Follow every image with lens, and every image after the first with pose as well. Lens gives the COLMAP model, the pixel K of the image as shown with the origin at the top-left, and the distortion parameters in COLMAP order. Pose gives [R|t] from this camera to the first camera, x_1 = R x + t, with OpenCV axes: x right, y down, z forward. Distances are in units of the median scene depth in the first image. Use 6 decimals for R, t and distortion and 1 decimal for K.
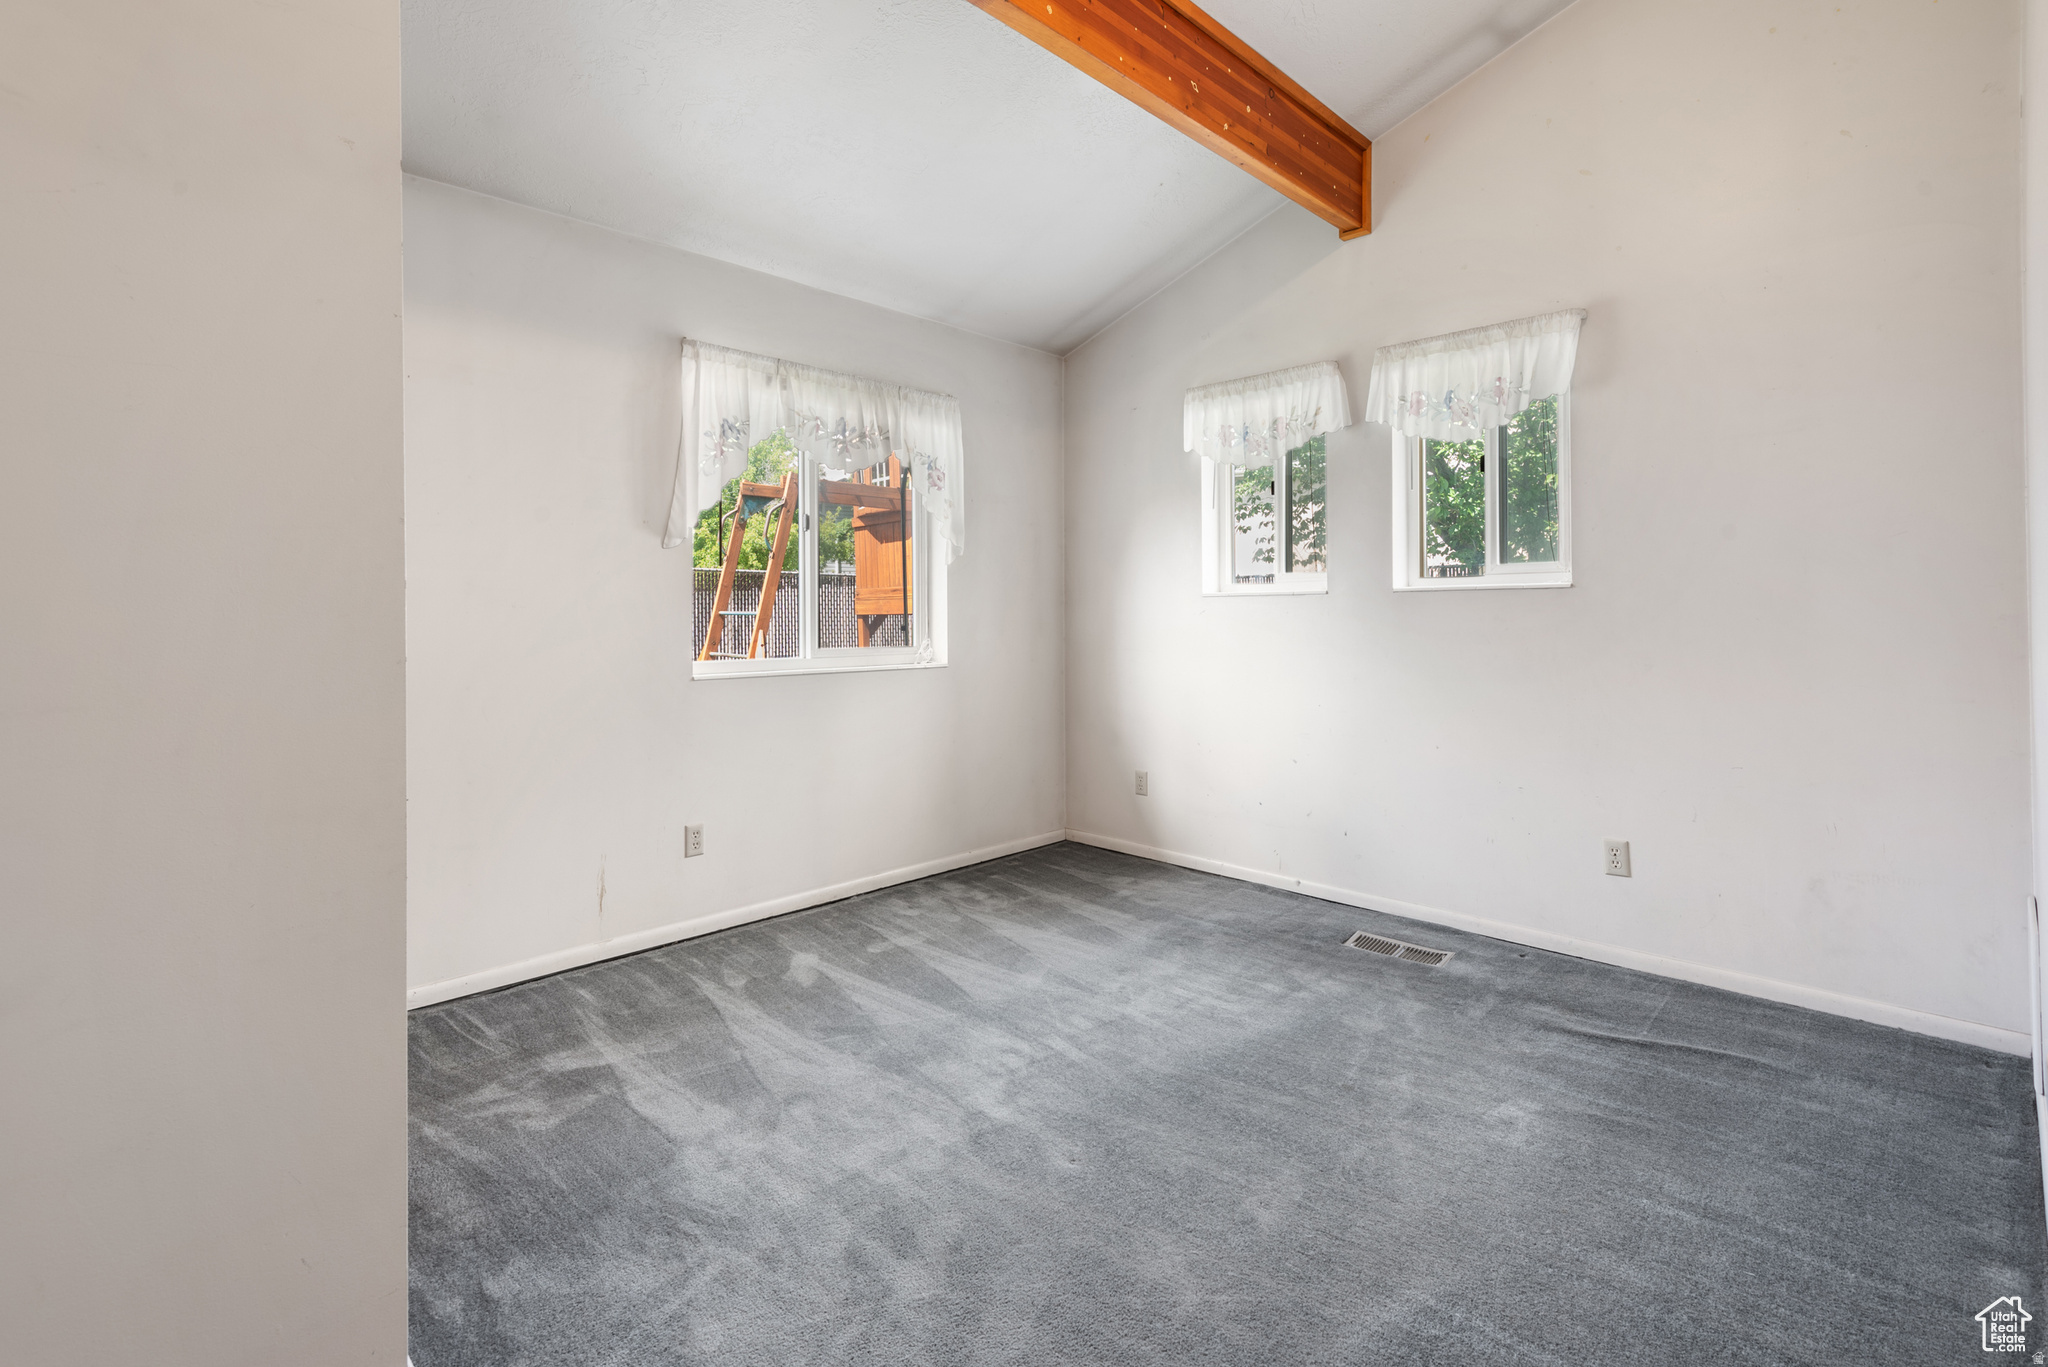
lens RADIAL K [[997.2, 0, 990.8], [0, 997.2, 632.6], [0, 0, 1]] dist [0.015817, 0.000045]
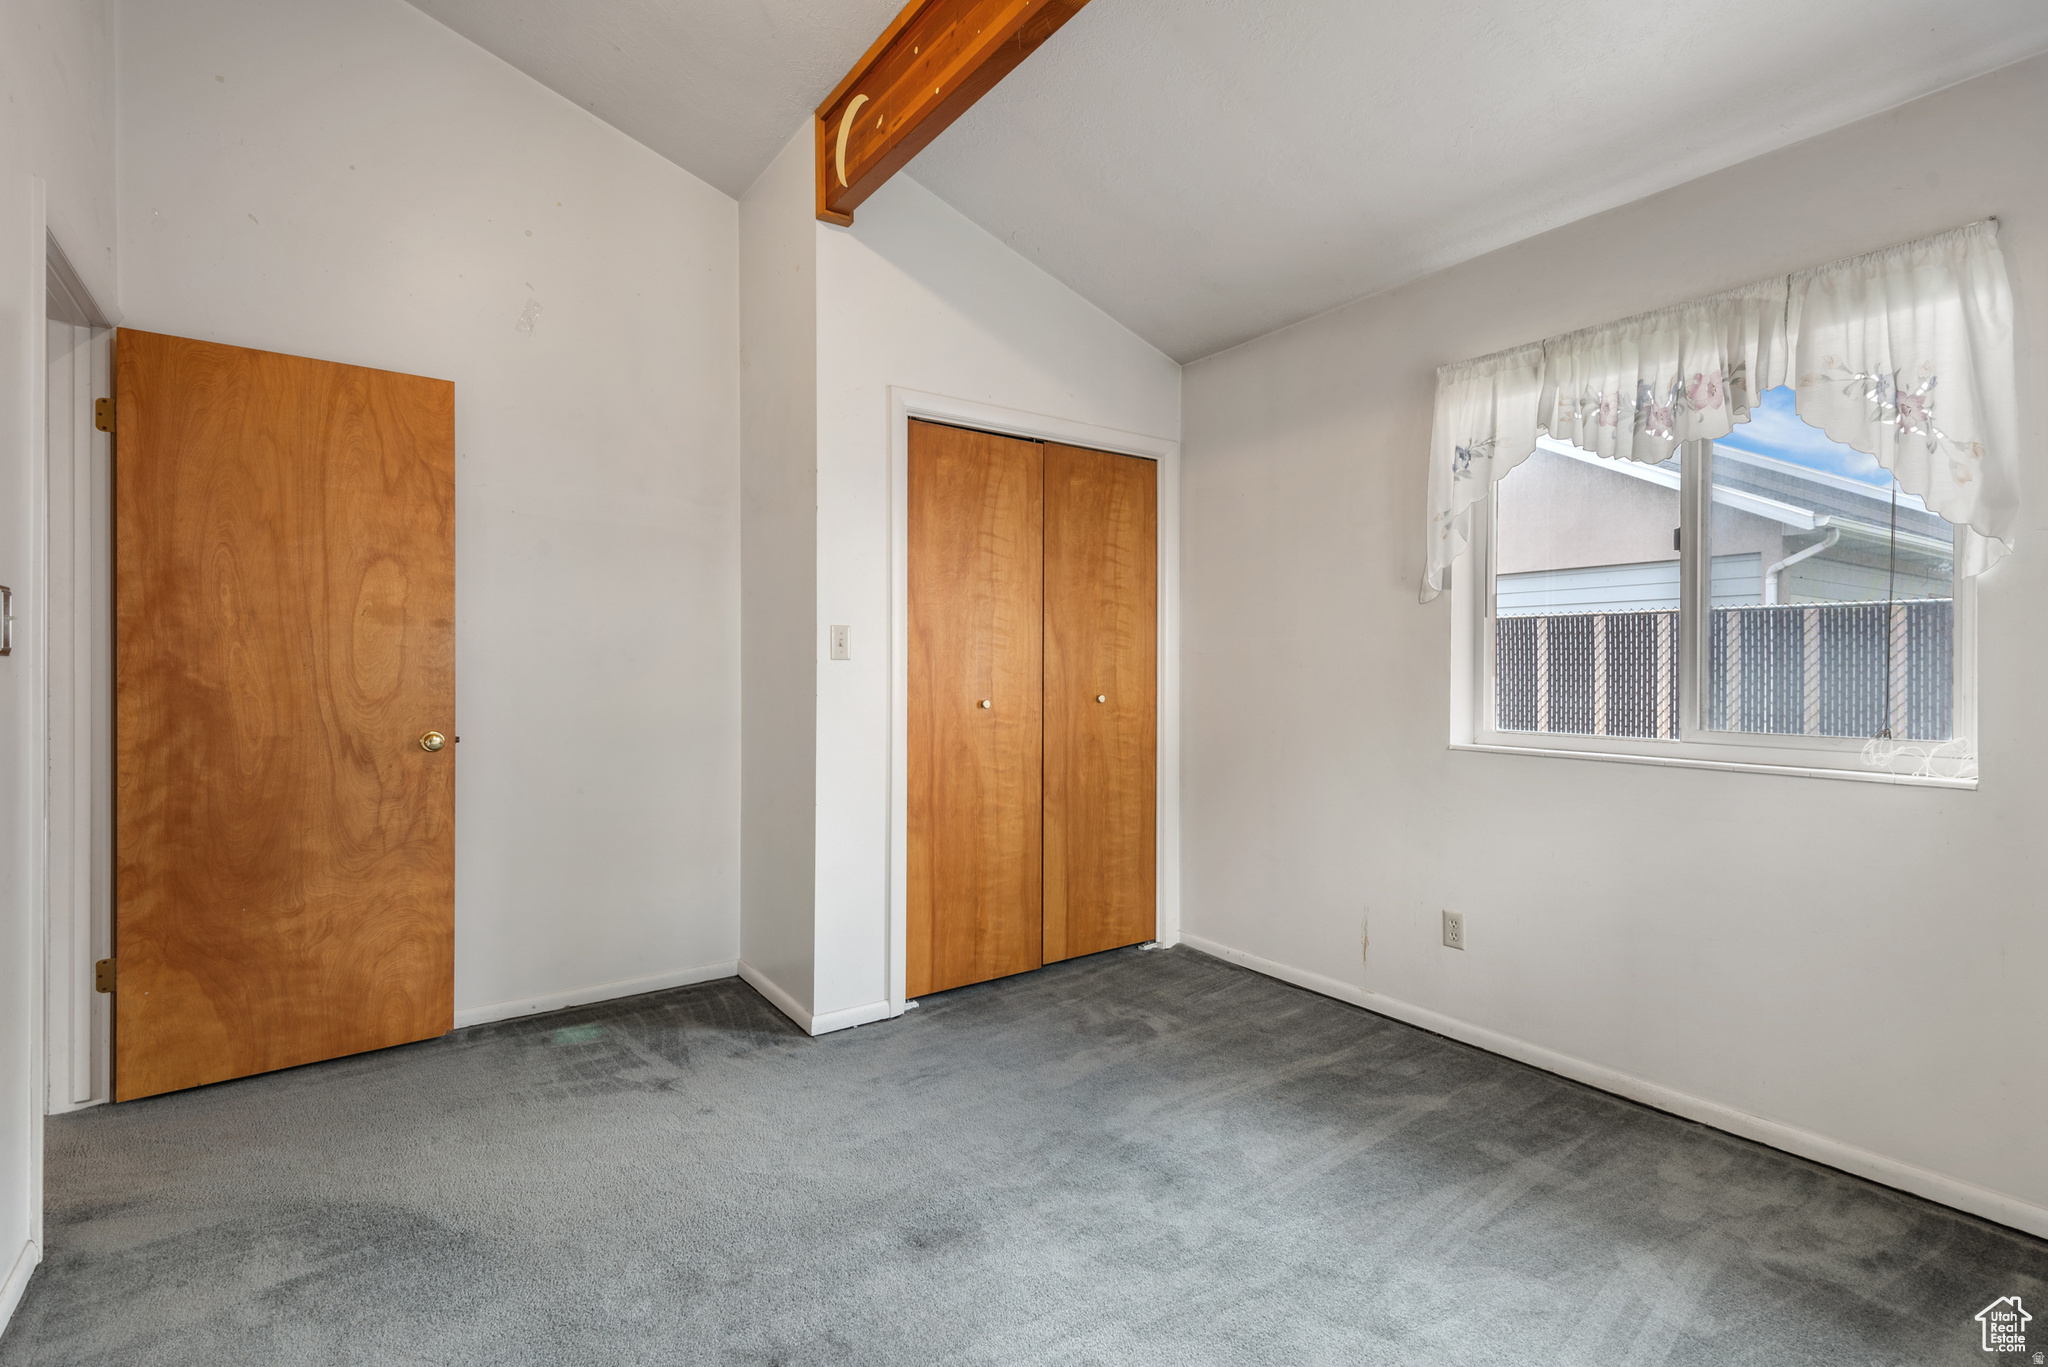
lens RADIAL K [[935.3, 0, 1023.7], [0, 935.3, 666.2], [0, 0, 1]] dist [0.008040, -0.001757]
pose [[-0.161096, 0.008151, -0.986905, 3.015879], [-0.020849, 0.999715, 0.011660, -0.142460], [0.986718, 0.022454, -0.160880, 3.894640]]
